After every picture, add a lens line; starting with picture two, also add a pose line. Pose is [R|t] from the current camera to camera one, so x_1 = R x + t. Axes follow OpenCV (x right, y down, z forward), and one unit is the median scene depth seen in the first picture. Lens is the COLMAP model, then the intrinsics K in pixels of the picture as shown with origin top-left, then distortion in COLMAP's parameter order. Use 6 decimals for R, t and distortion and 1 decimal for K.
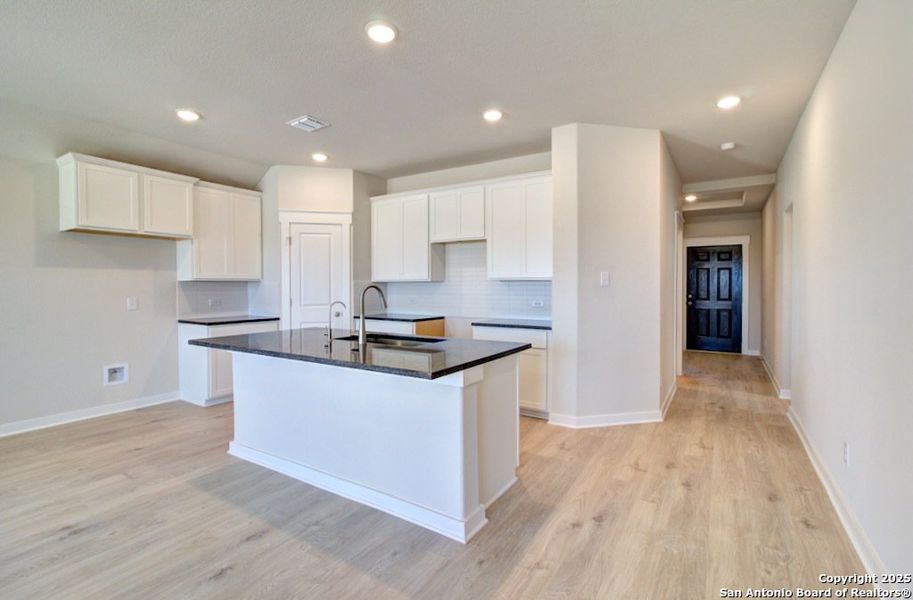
lens RADIAL K [[419.4, 0, 456.5], [0, 419.4, 300.0], [0, 0, 1]] dist [0.004002, 0.000555]
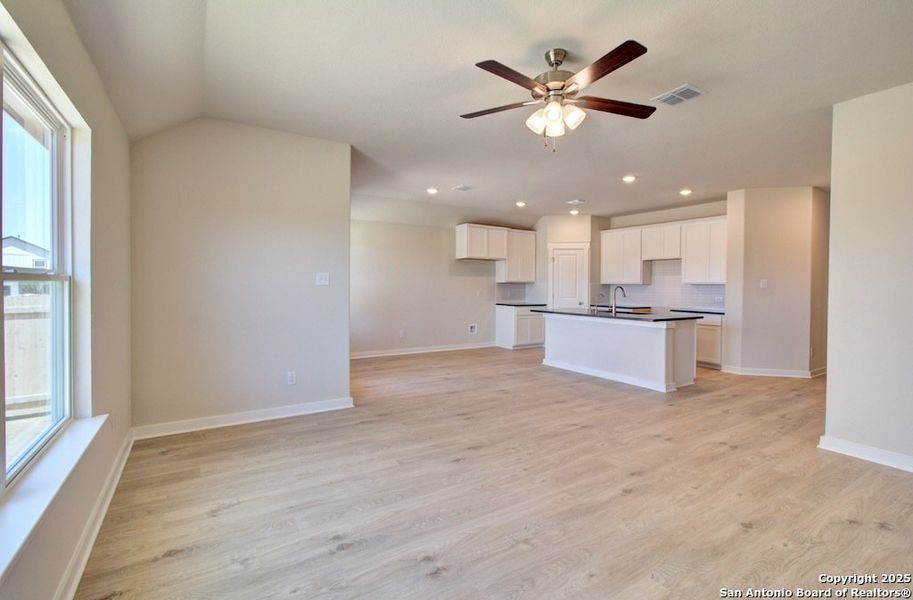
lens RADIAL K [[410.0, 0, 471.3], [0, 410.0, 287.7], [0, 0, 1]] dist [0.002460, 0.000213]
pose [[0.914697, 0.014624, -0.403875, -0.027517], [-0.027624, 0.999270, -0.026380, 0.029422], [0.403195, 0.035287, 0.914434, -0.735681]]
